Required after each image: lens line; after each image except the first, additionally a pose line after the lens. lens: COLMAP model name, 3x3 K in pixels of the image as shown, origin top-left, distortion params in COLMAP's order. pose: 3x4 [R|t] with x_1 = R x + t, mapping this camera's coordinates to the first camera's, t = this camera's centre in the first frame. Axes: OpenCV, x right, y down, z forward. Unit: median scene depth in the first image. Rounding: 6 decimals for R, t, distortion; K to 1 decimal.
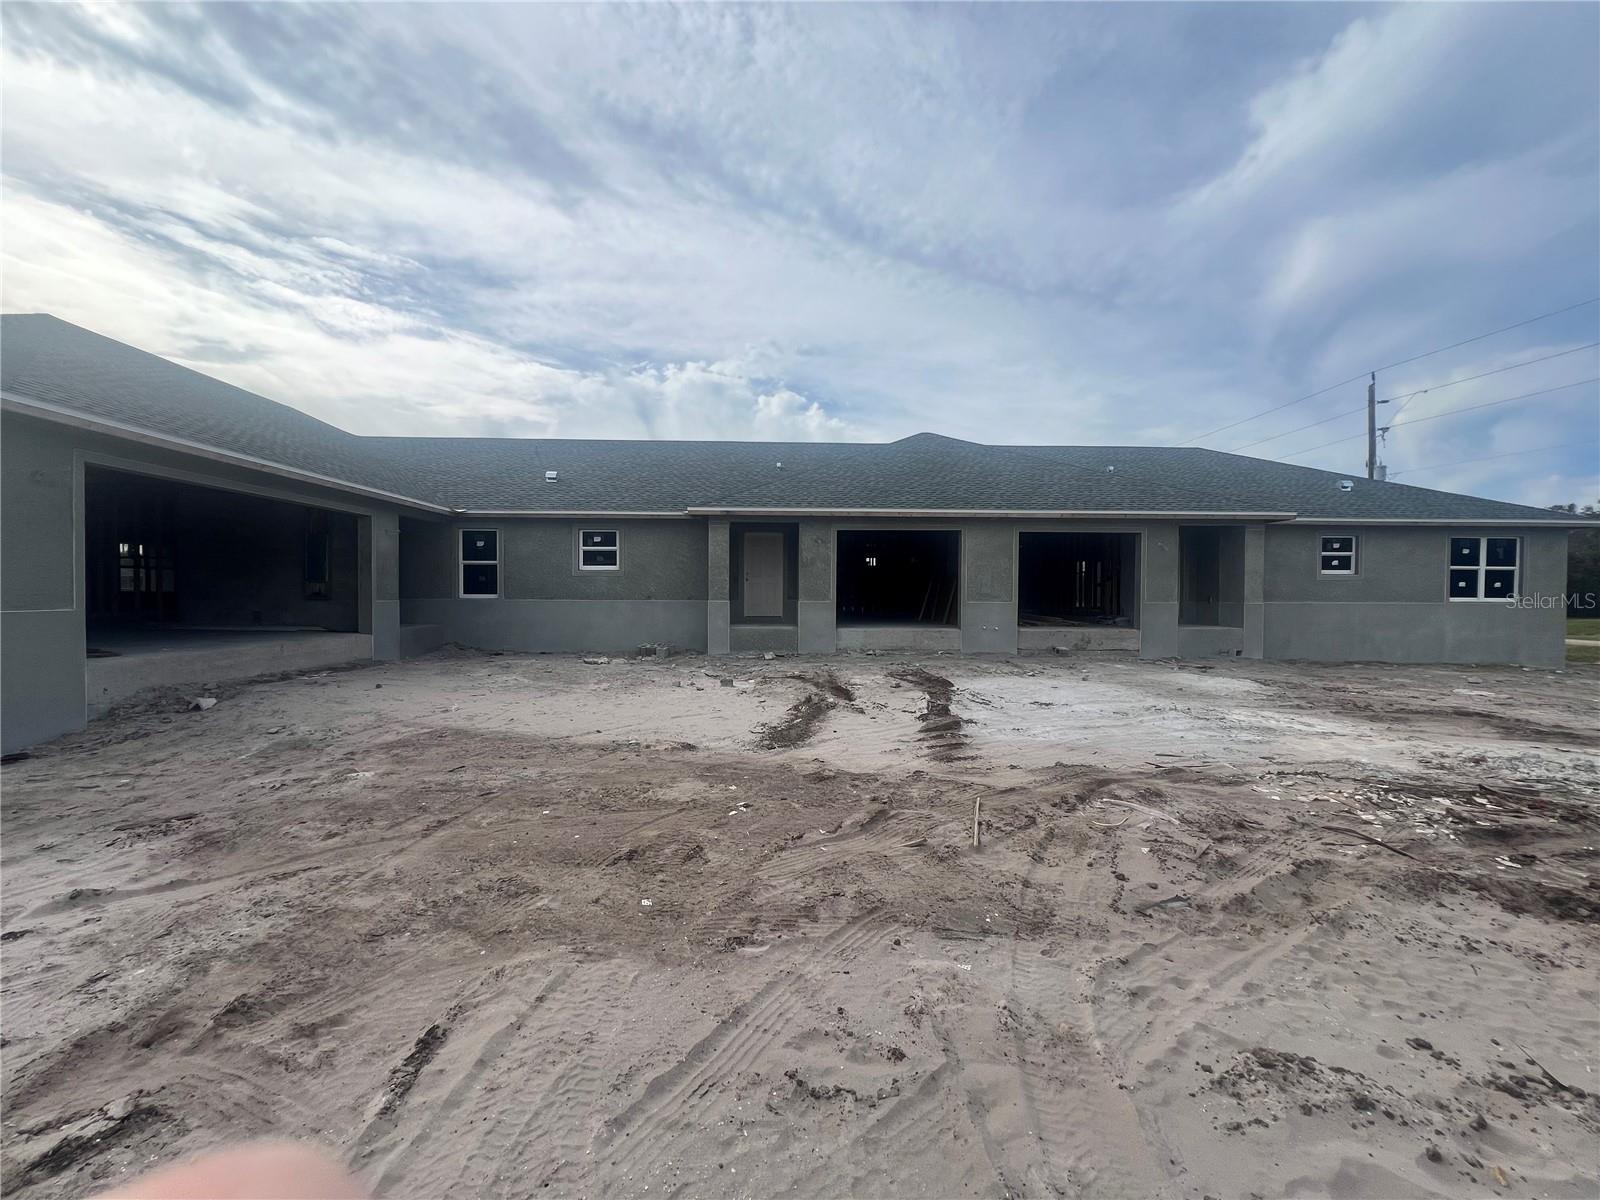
lens RADIAL K [[665.4, 0, 802.2], [0, 665.4, 612.8], [0, 0, 1]] dist [-0.001327, 0.000059]
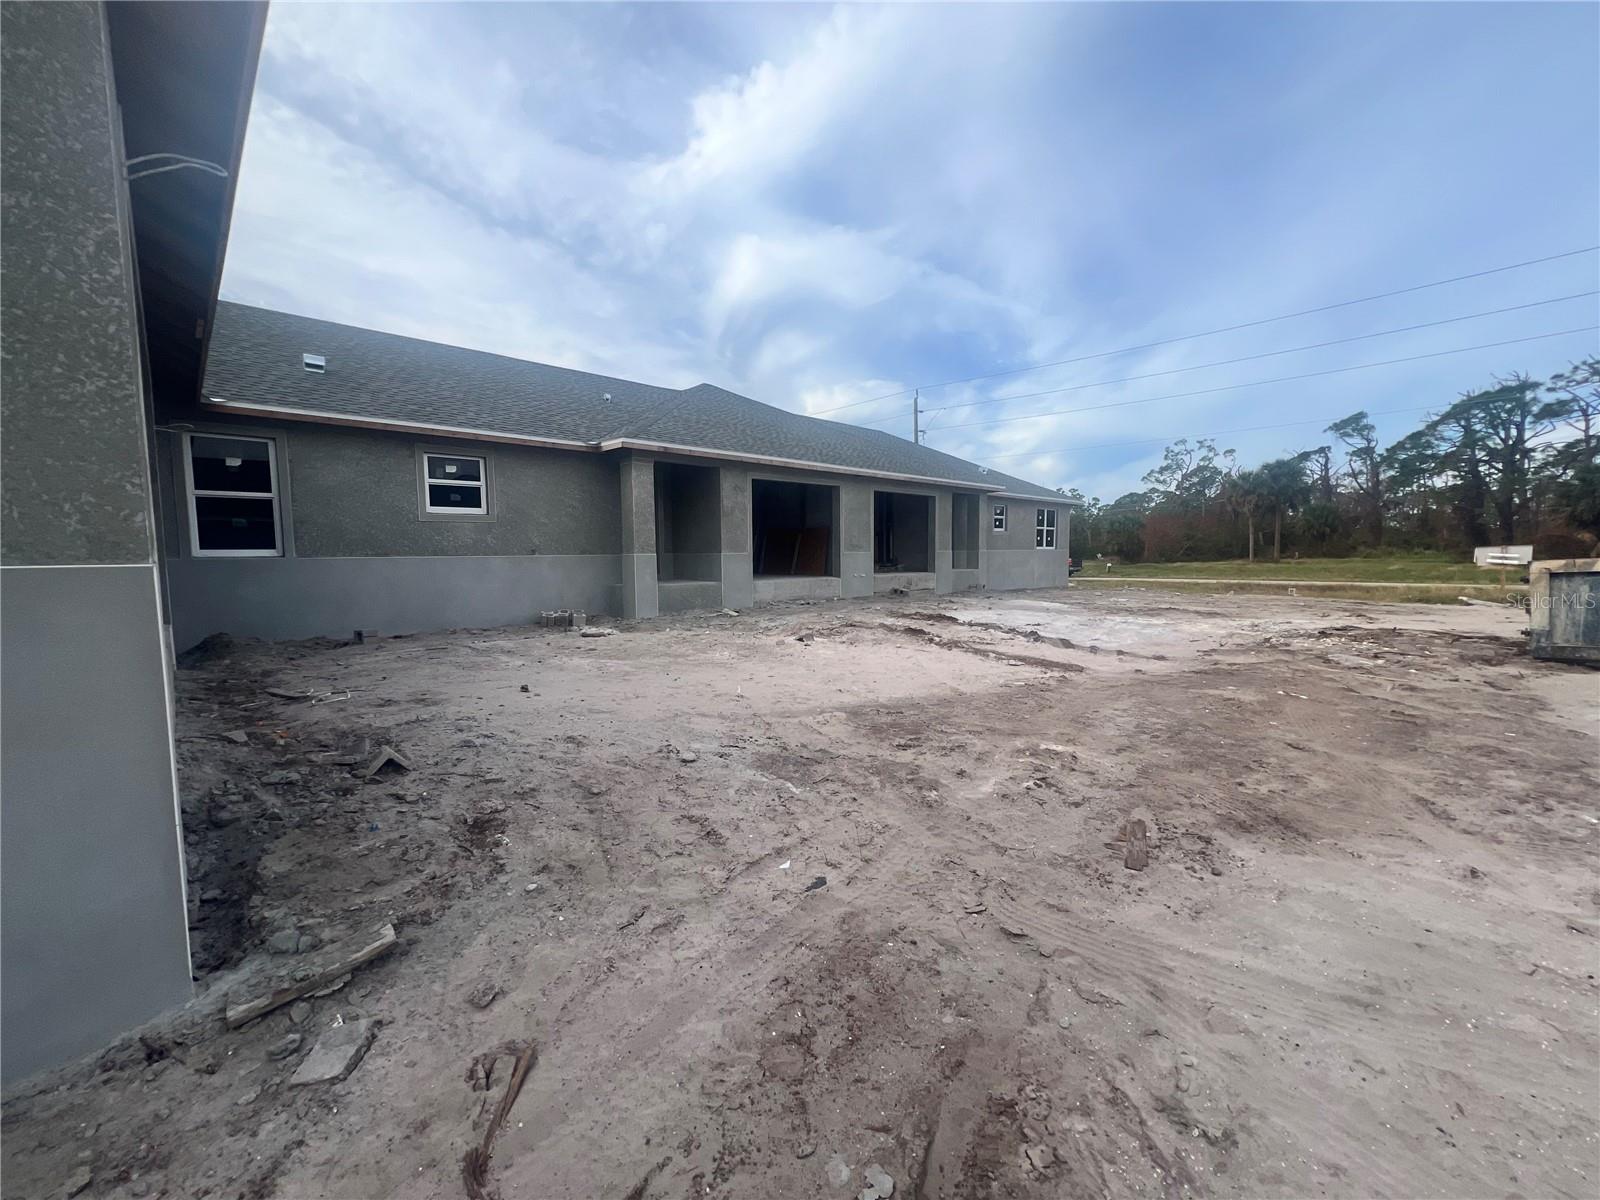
lens RADIAL K [[648.3, 0, 801.8], [0, 648.3, 658.5], [0, 0, 1]] dist [-0.000256, 0.000209]
pose [[0.729773, -0.121015, 0.672894, -0.519636], [0.030353, 0.988975, 0.144941, 0.000215], [-0.683015, -0.085350, 0.725400, 0.228466]]
